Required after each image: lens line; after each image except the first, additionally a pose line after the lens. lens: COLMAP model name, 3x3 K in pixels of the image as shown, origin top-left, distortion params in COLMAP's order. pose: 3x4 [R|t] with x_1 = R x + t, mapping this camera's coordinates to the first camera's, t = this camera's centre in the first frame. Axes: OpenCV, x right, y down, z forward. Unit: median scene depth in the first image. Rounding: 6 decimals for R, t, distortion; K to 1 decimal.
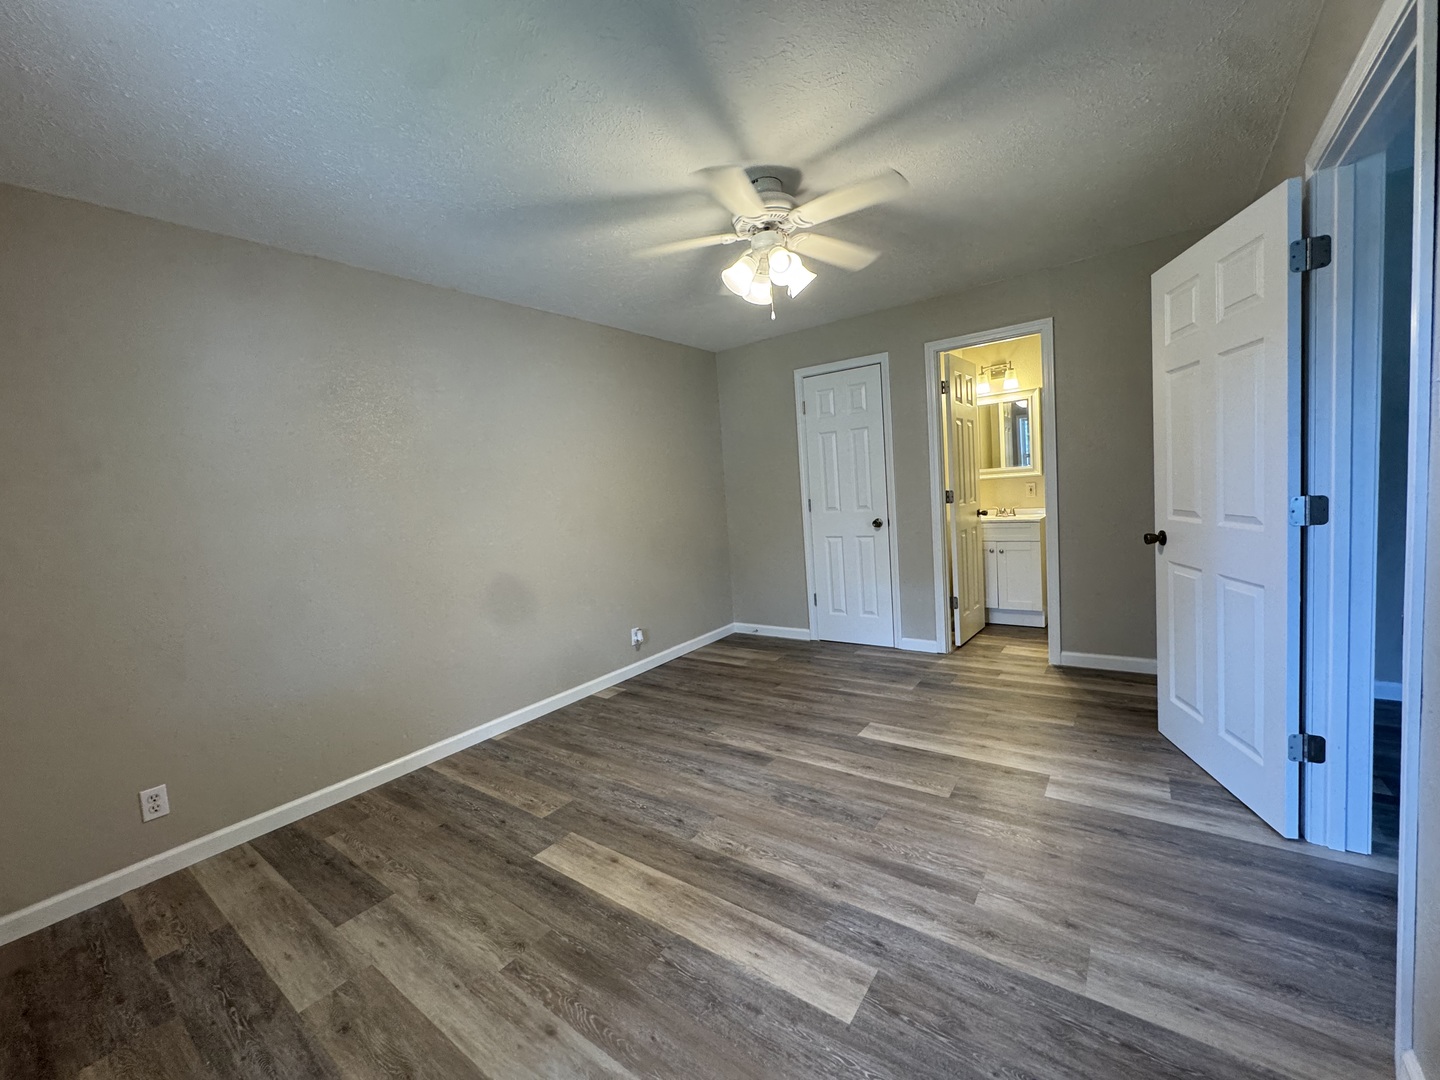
lens RADIAL K [[575.1, 0, 718.0], [0, 575.1, 534.4], [0, 0, 1]] dist [-0.005277, 0.000849]
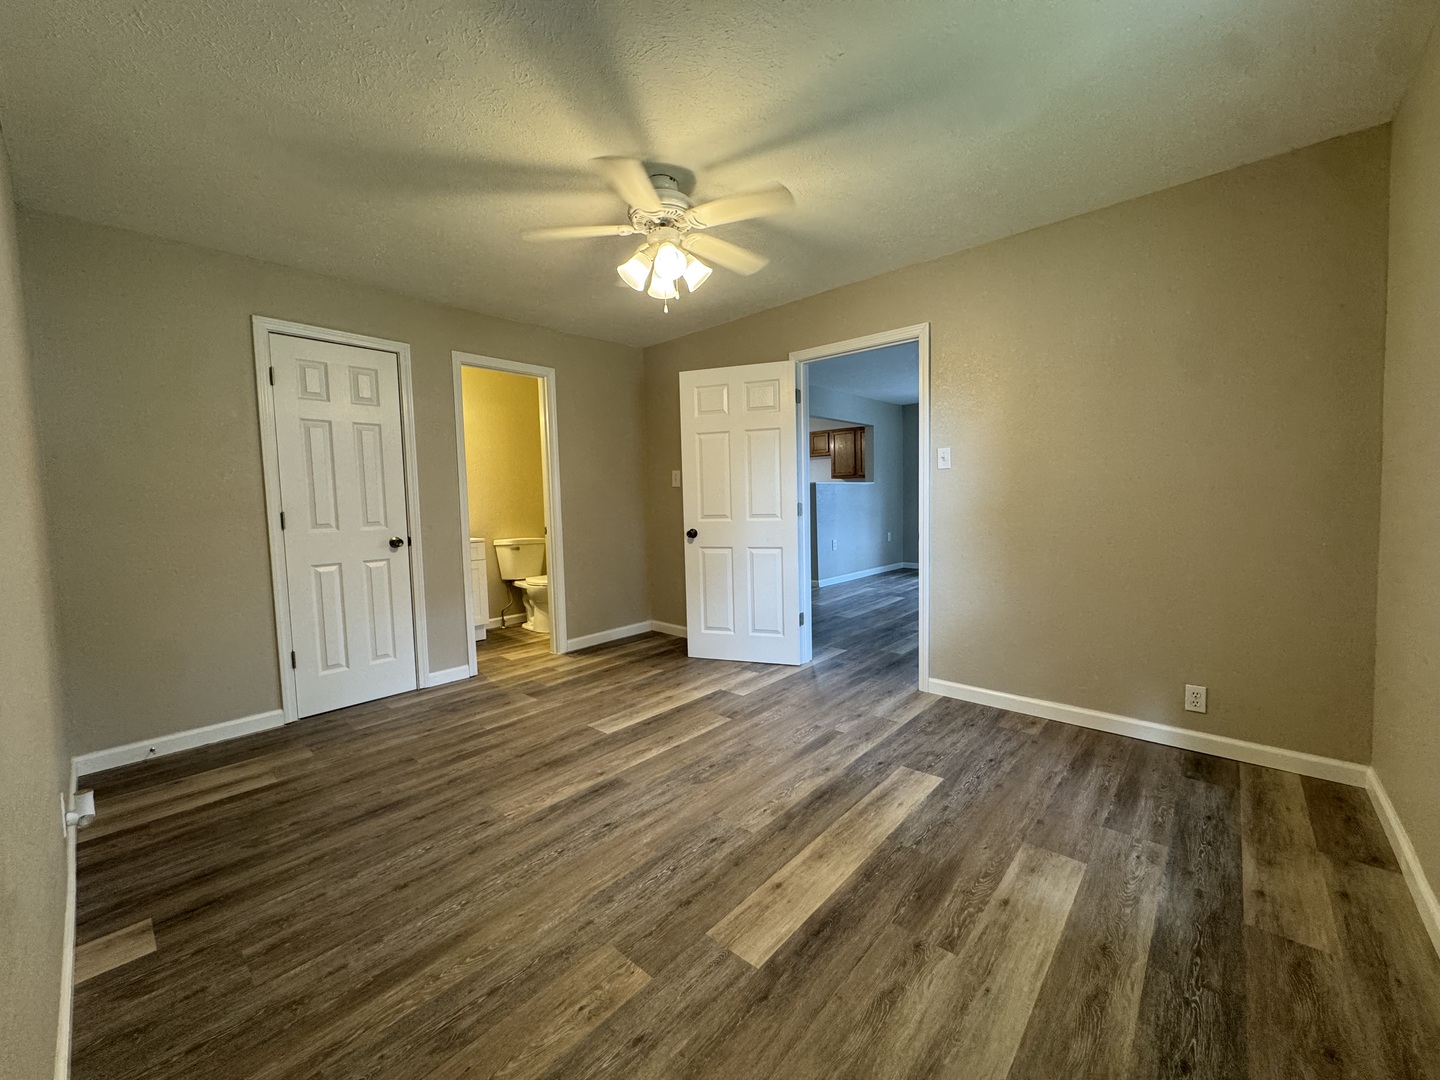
lens RADIAL K [[575.1, 0, 722.7], [0, 575.1, 534.6], [0, 0, 1]] dist [-0.005277, 0.000849]
pose [[0.086750, 0.010082, 0.996179, -0.861480], [0.094041, 0.995401, -0.018264, 0.048080], [-0.991782, 0.095266, 0.085403, 0.794395]]
